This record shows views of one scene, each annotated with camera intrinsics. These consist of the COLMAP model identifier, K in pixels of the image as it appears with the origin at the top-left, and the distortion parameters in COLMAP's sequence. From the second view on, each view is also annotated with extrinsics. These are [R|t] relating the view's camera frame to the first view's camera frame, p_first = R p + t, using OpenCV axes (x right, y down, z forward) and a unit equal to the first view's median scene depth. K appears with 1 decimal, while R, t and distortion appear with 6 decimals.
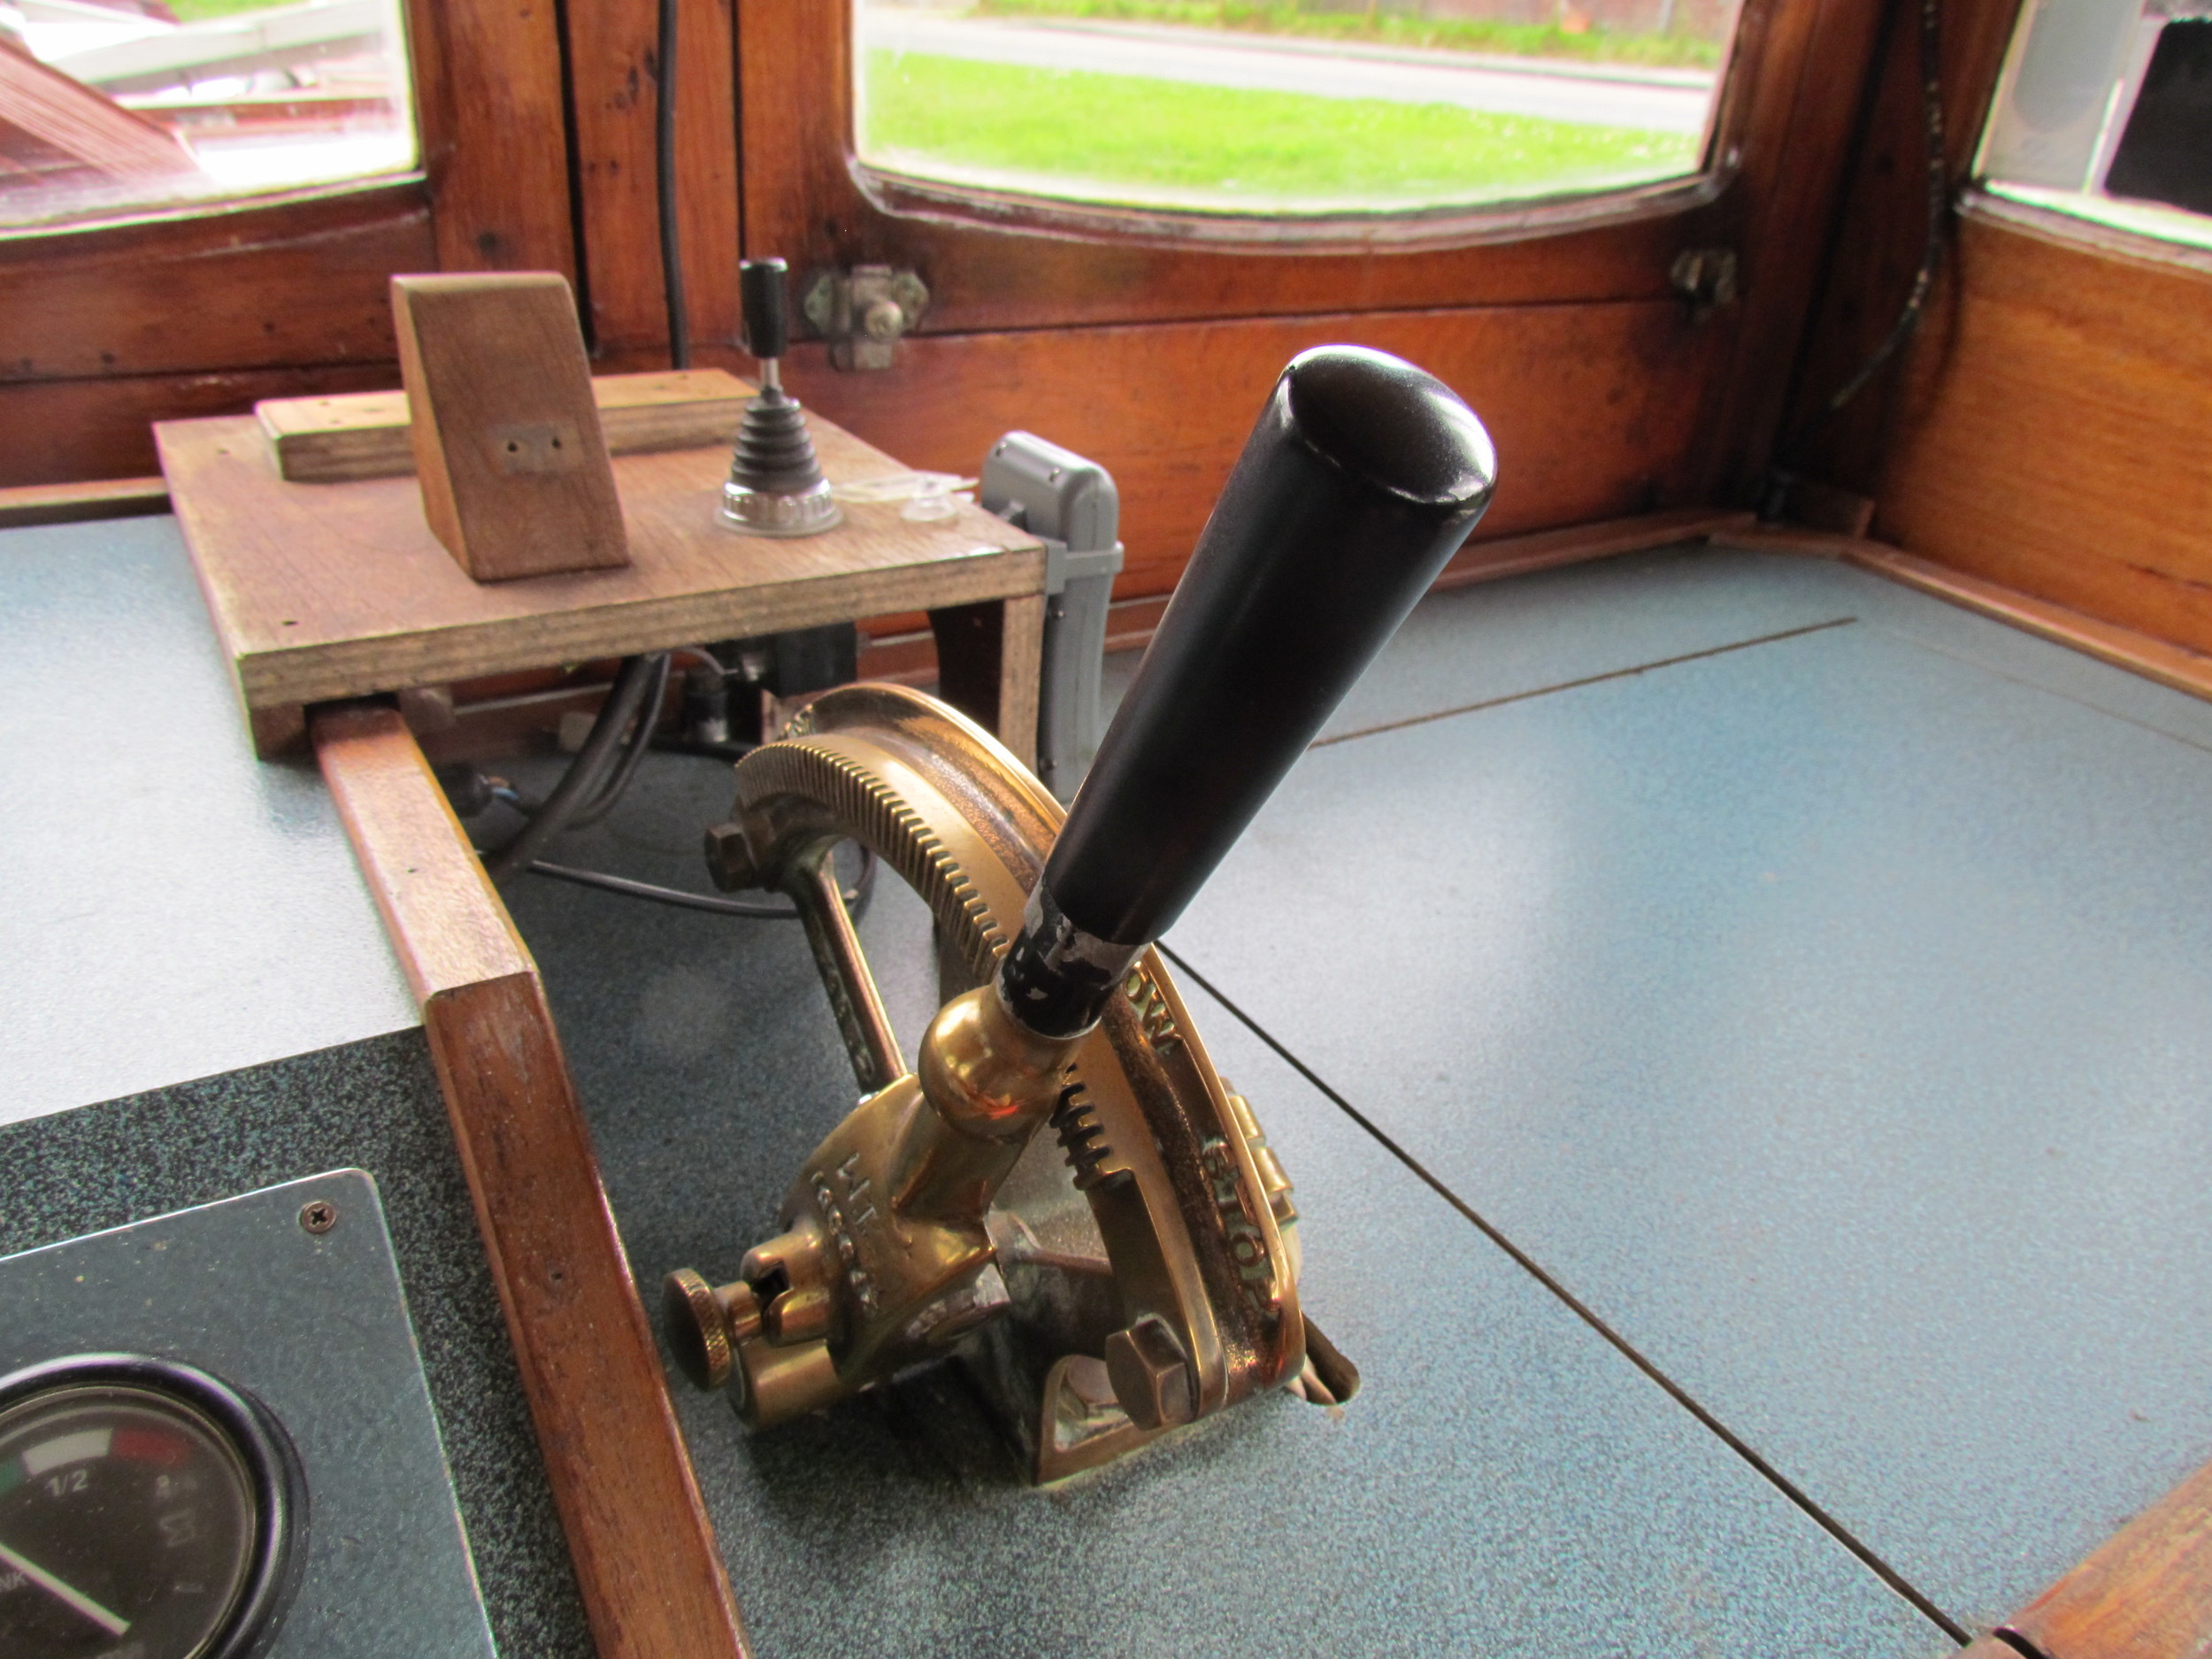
lens RADIAL K [[1590.2, 0, 1112.9], [0, 1590.2, 820.8], [0, 0, 1]] dist [-0.030499, 0.021283]
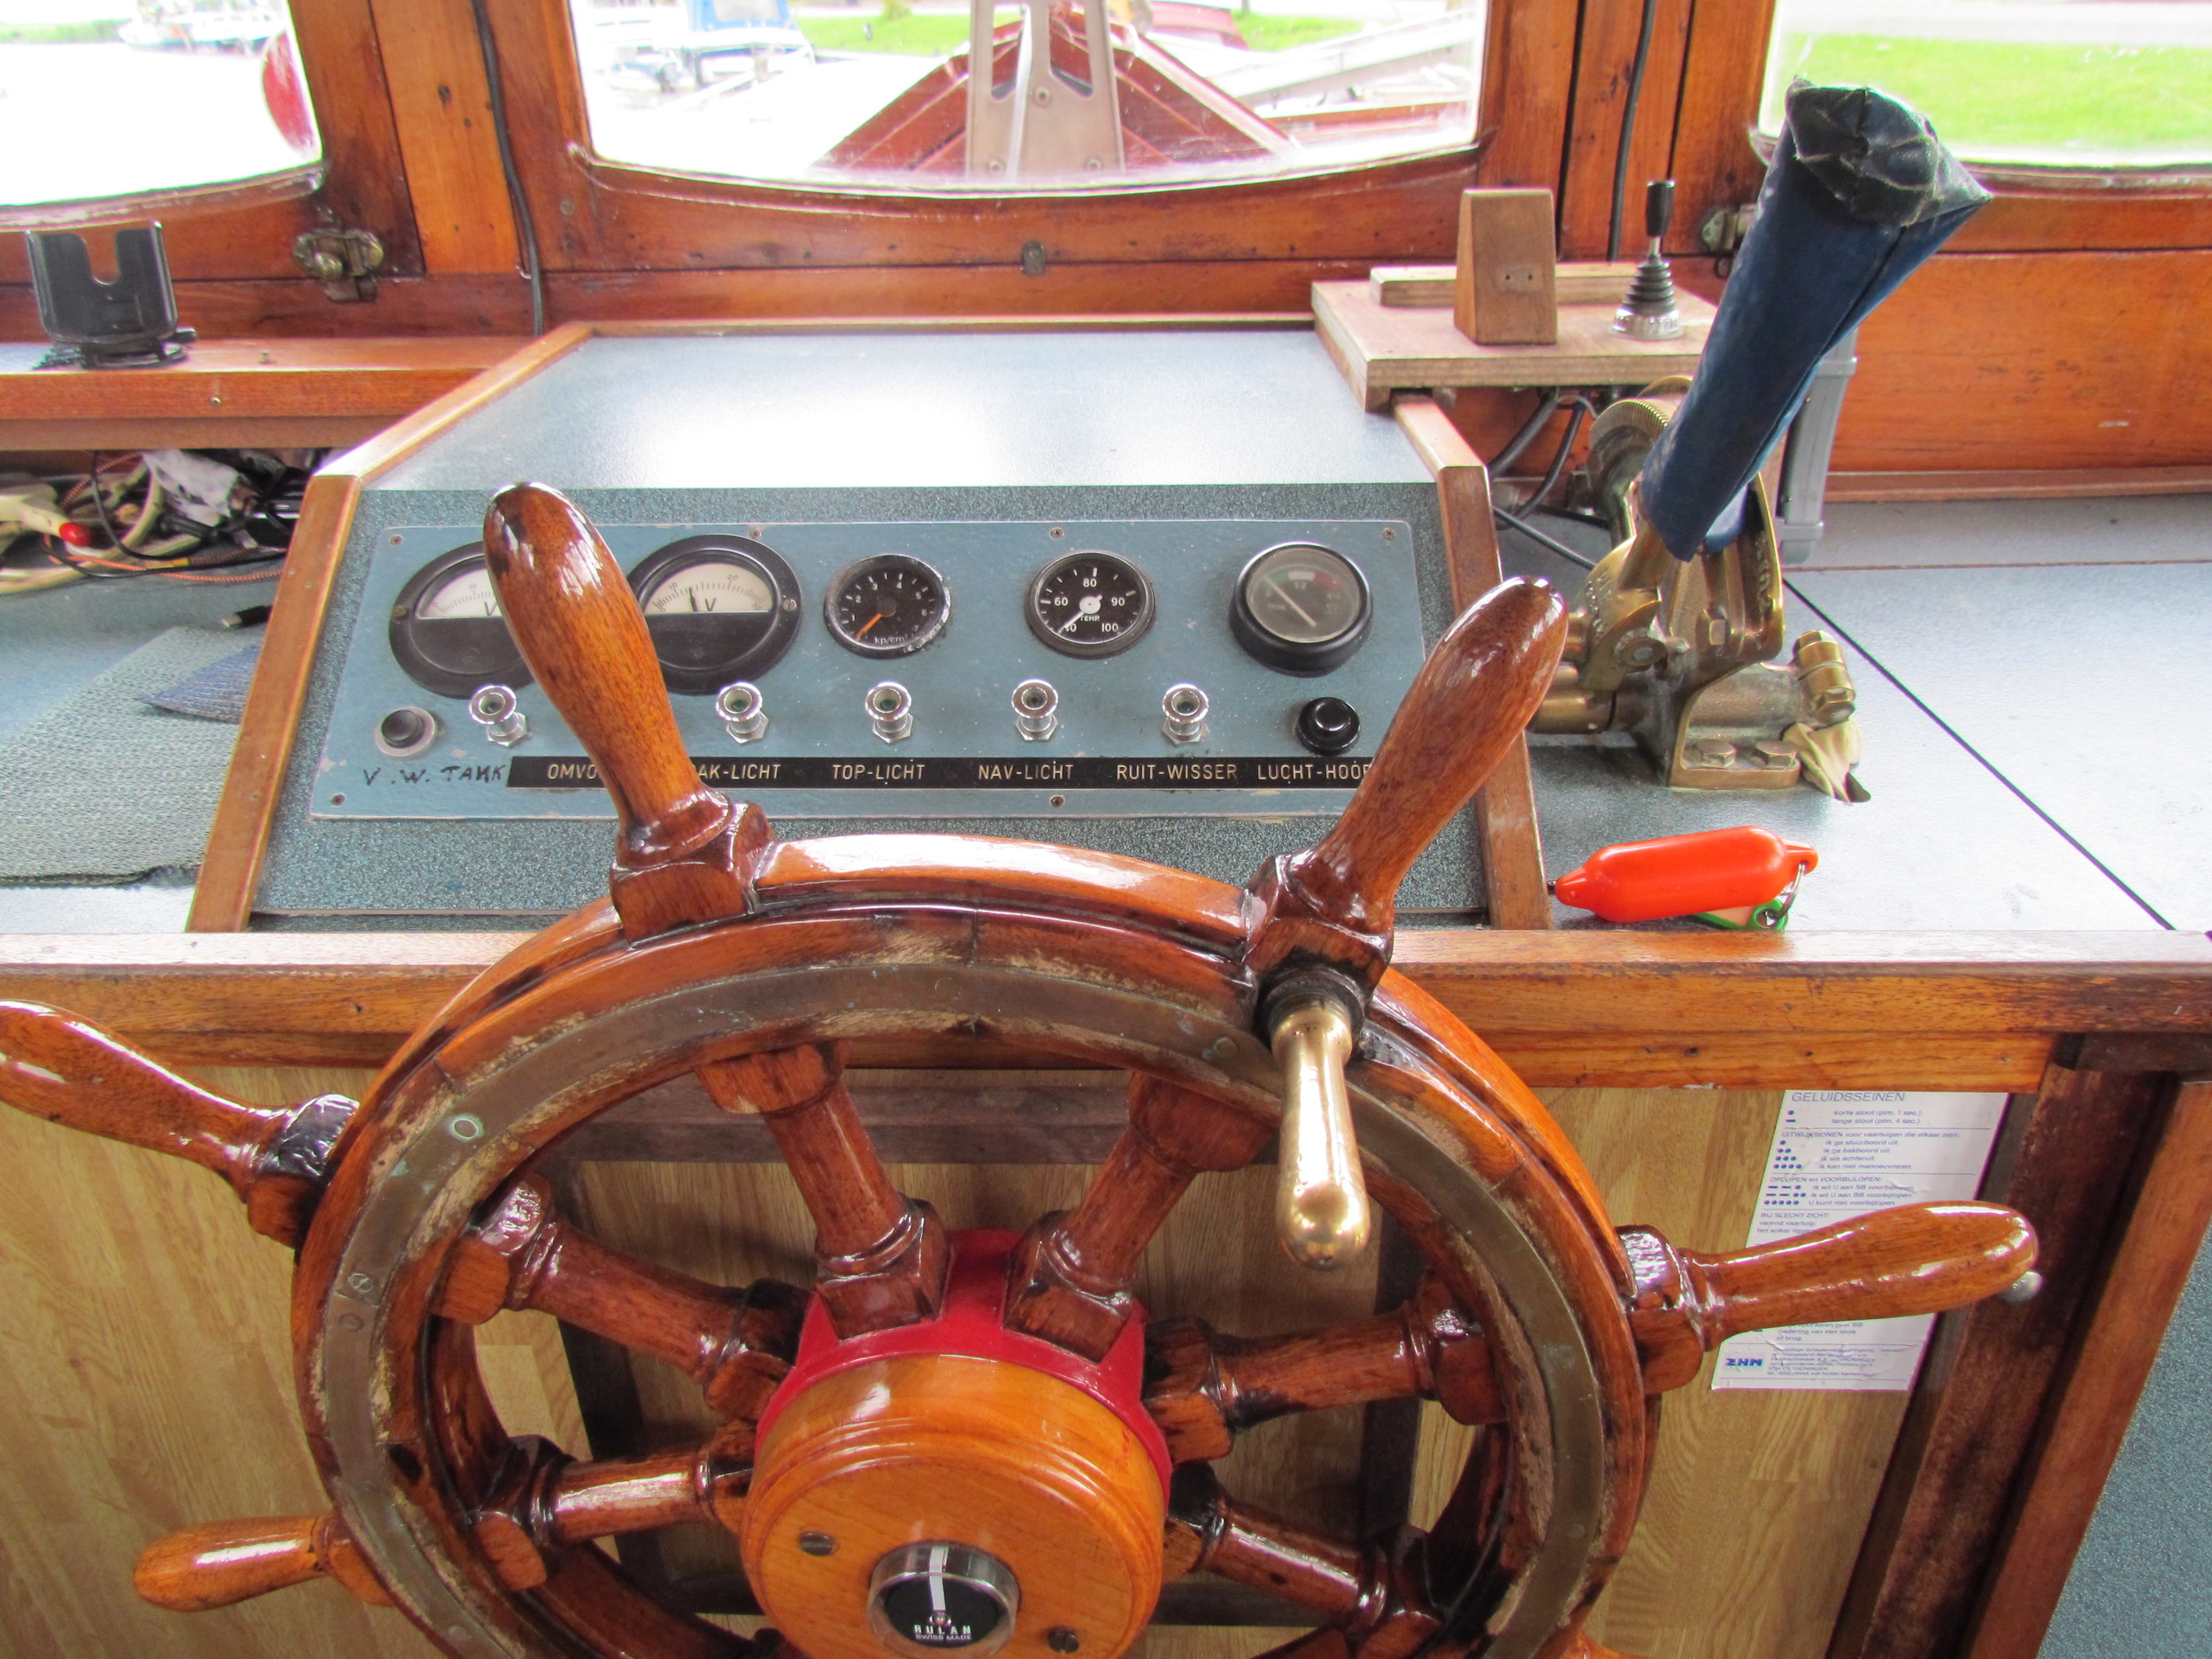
lens RADIAL K [[1590.2, 0, 1109.4], [0, 1590.2, 825.7], [0, 0, 1]] dist [-0.030499, 0.021283]
pose [[0.843270, 0.184651, -0.504776, 0.236615], [-0.184197, 0.981547, 0.051341, 0.315559], [0.504942, 0.049684, 0.861722, -0.672388]]
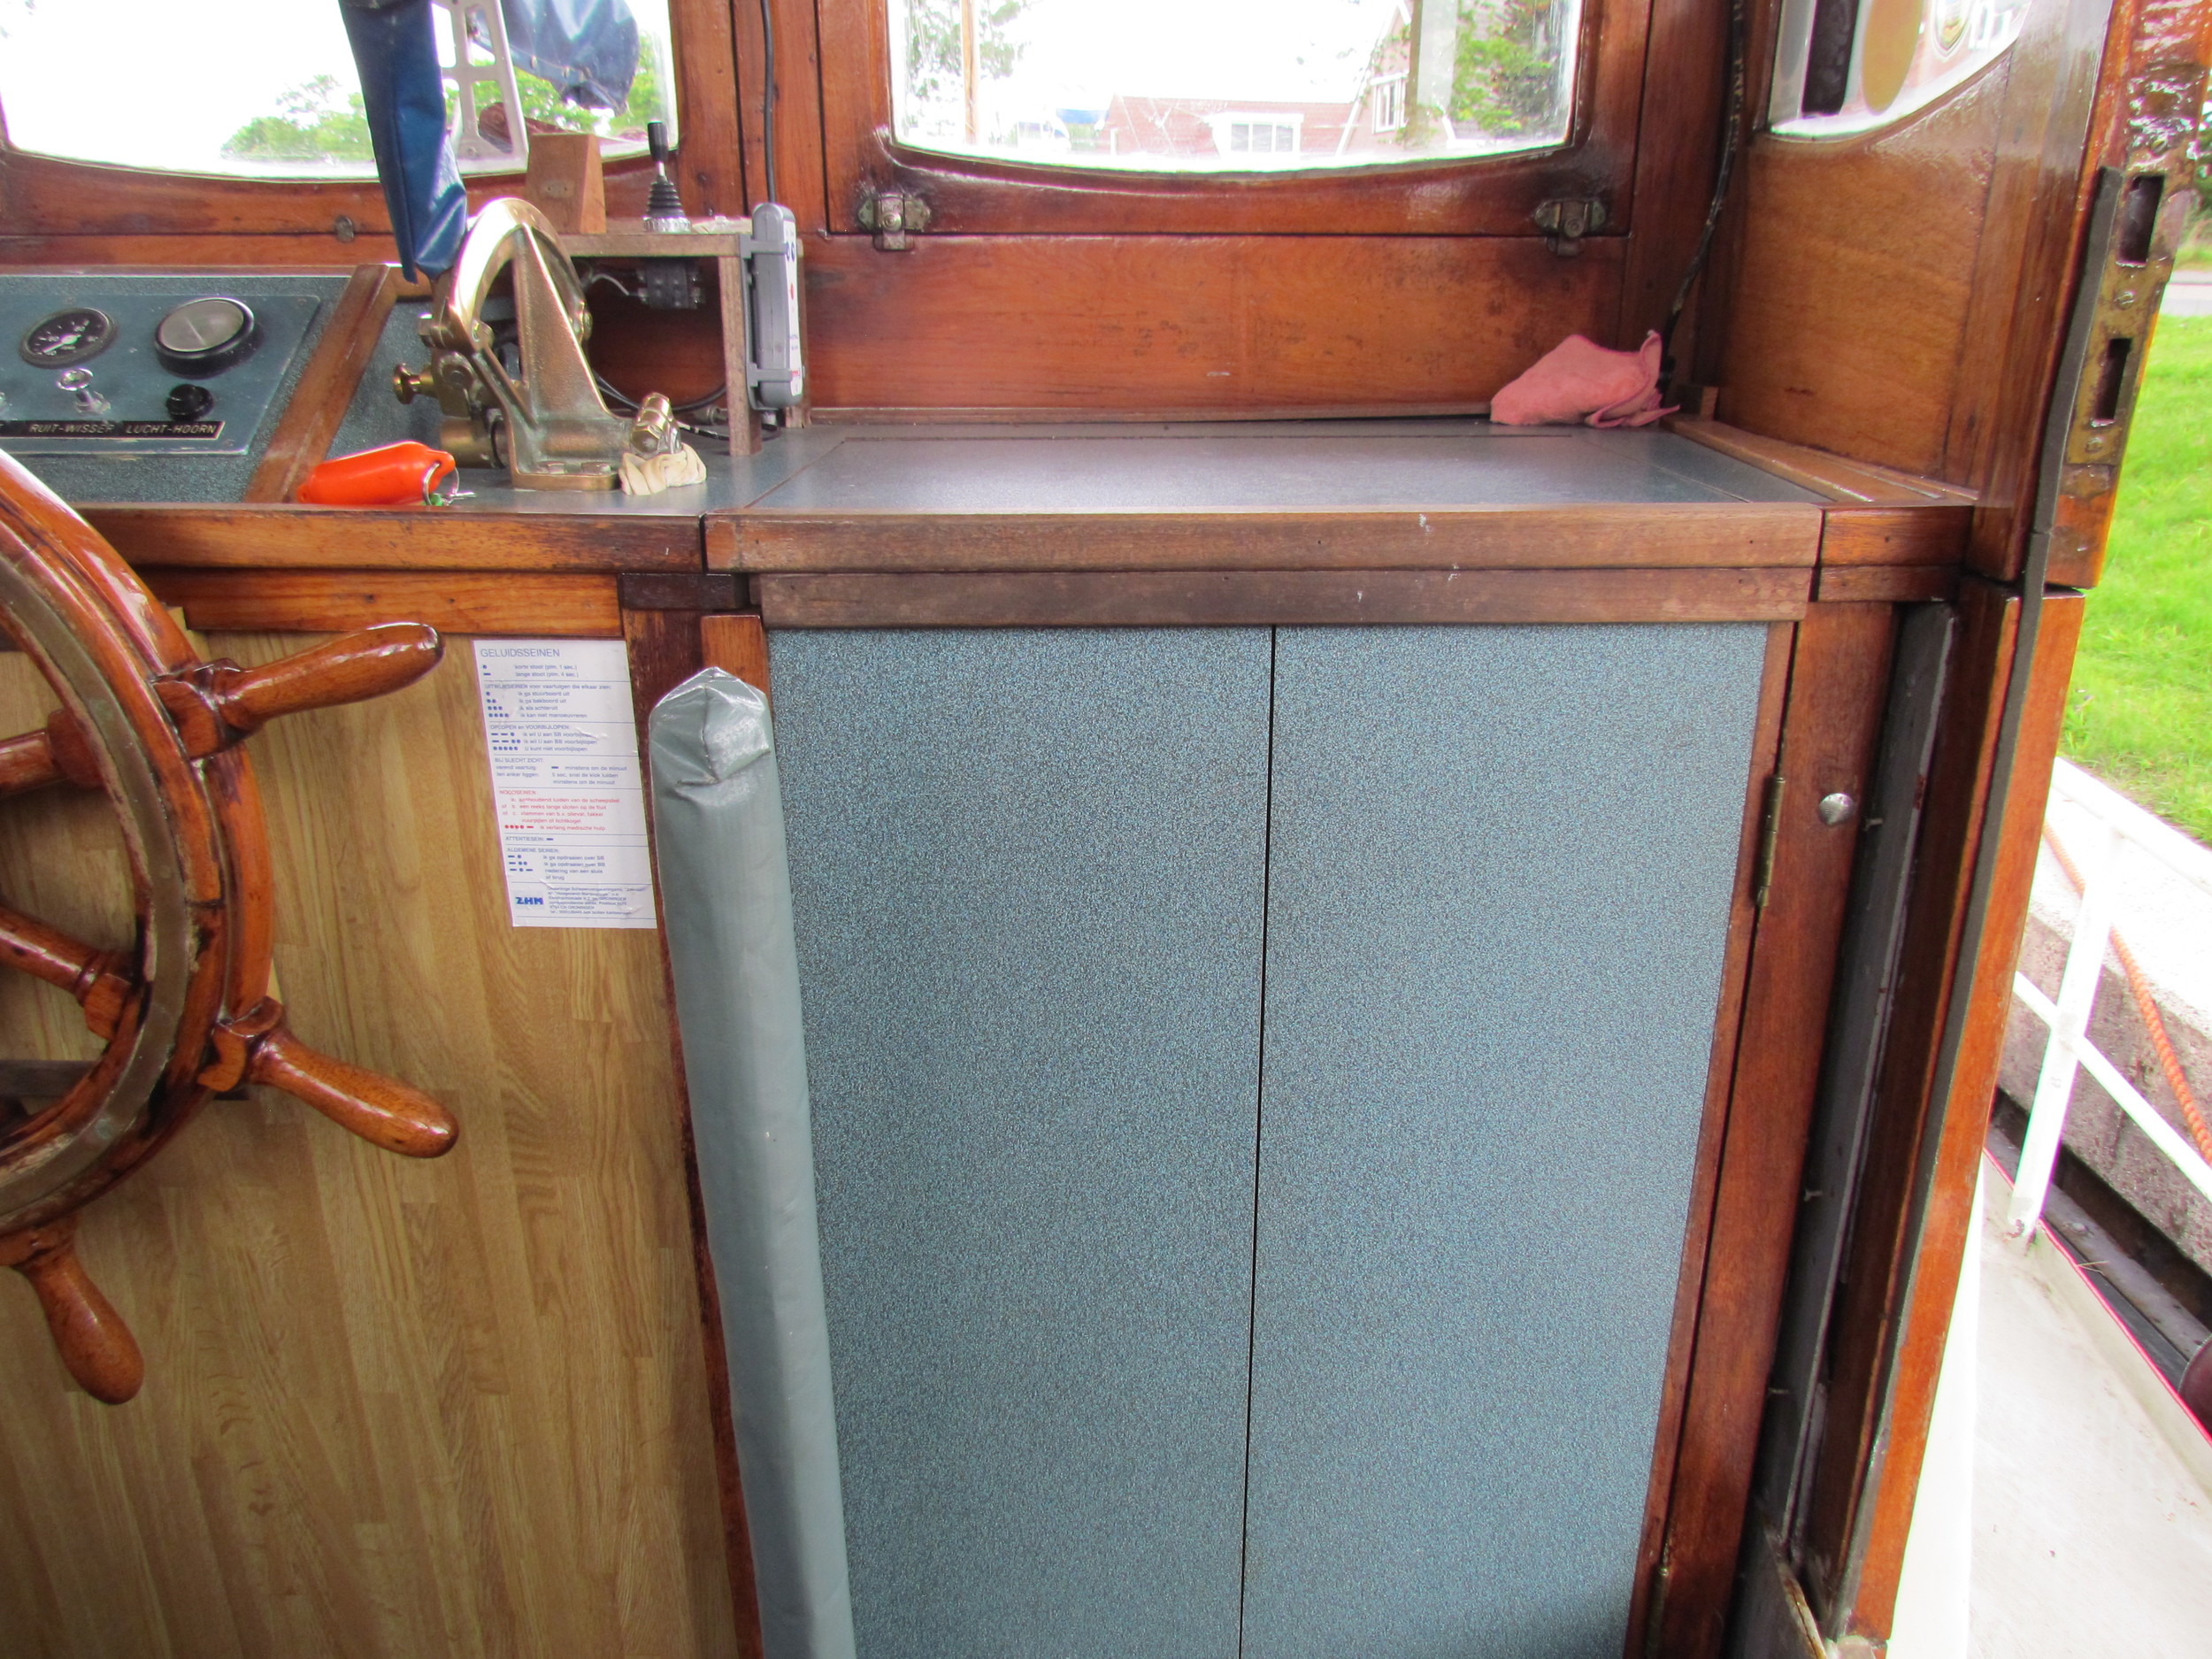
lens RADIAL K [[1590.2, 0, 1113.0], [0, 1590.2, 833.5], [0, 0, 1]] dist [-0.030499, 0.021283]
pose [[0.846915, 0.123628, -0.517157, 1.466329], [-0.197605, 0.976118, -0.090260, 0.662466], [0.493647, 0.178635, 0.851118, -0.443349]]
